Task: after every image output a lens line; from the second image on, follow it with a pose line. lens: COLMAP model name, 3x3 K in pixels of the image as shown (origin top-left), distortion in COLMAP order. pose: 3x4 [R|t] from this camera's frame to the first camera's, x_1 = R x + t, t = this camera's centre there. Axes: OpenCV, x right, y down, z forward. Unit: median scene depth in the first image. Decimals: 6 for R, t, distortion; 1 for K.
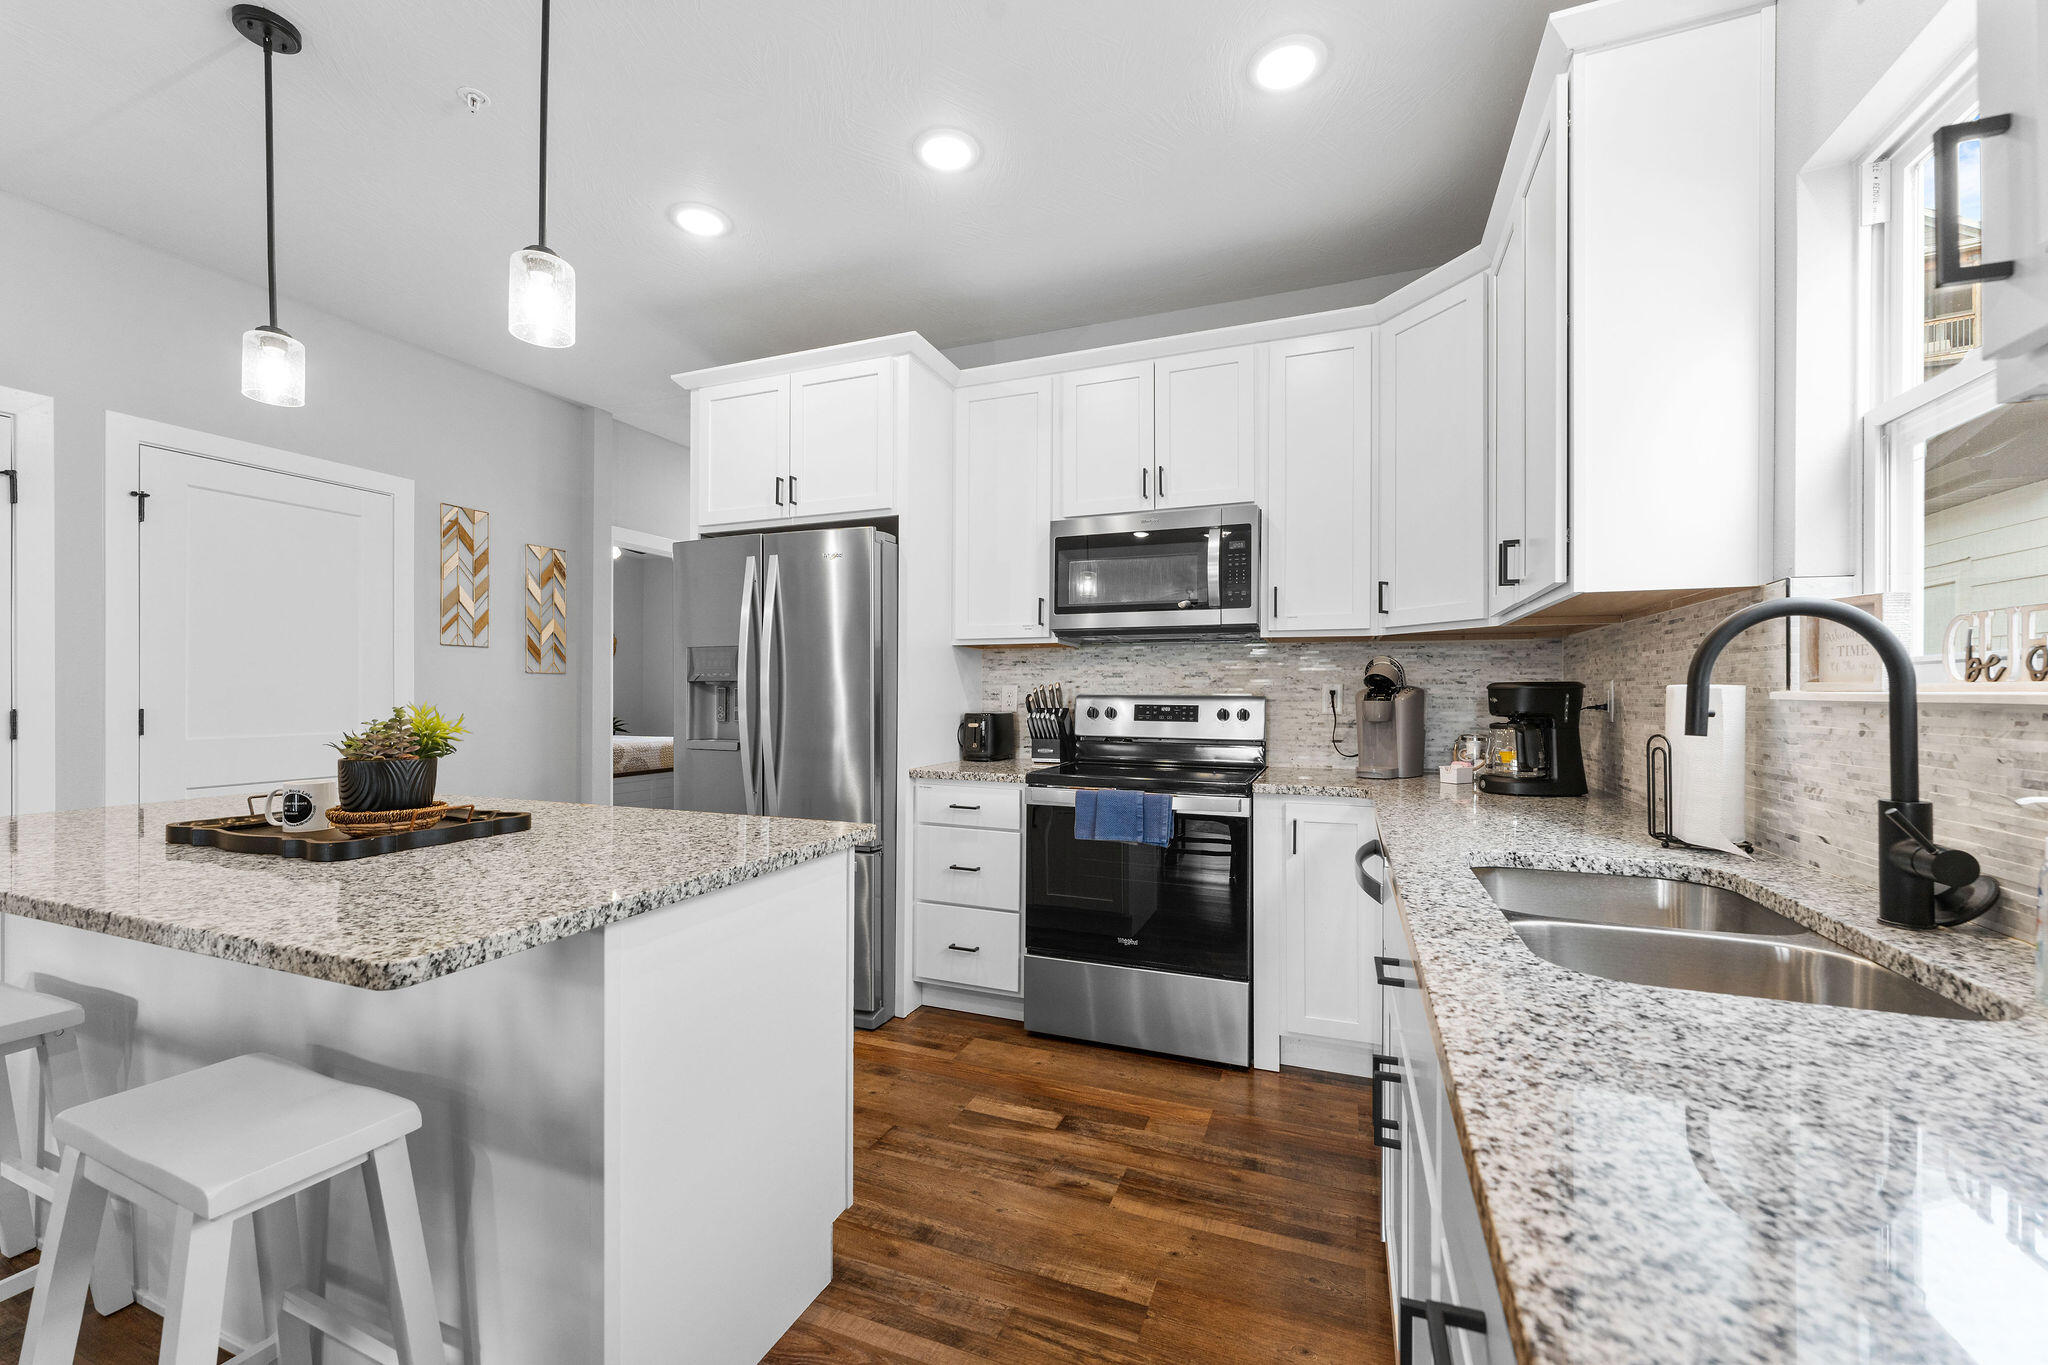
lens RADIAL K [[814.0, 0, 1020.1], [0, 814.0, 695.9], [0, 0, 1]] dist [0.001133, -0.000148]
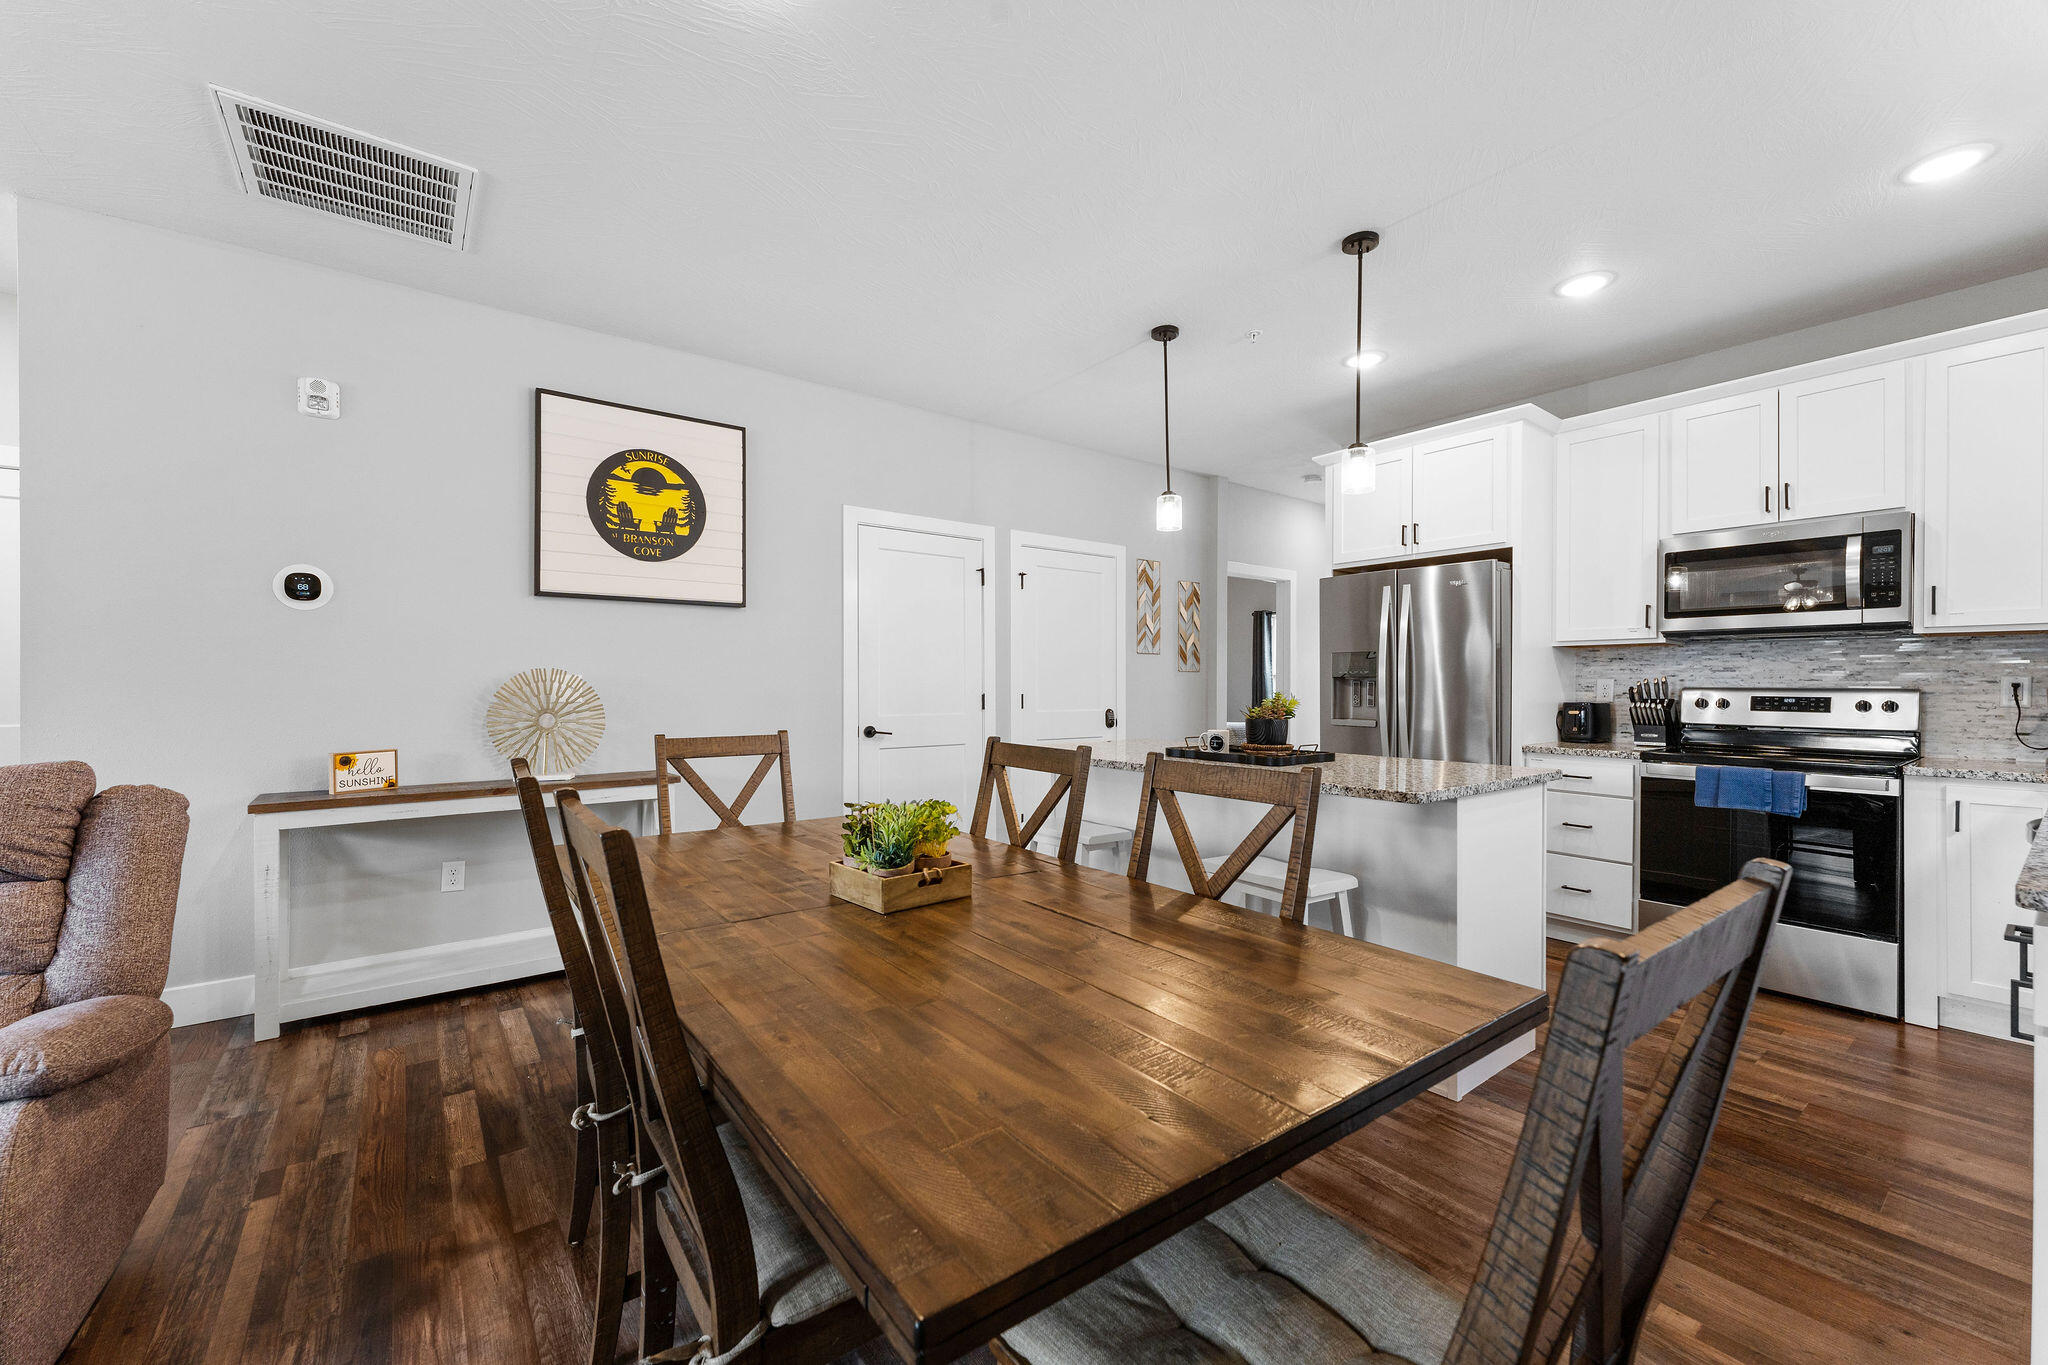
lens RADIAL K [[814.0, 0, 1022.6], [0, 814.0, 687.1], [0, 0, 1]] dist [0.001133, -0.000148]
pose [[0.856464, 0.001547, -0.516205, -0.147119], [-0.002696, 0.999995, -0.001476, 0.002795], [0.516200, 0.002656, 0.856464, -0.496571]]
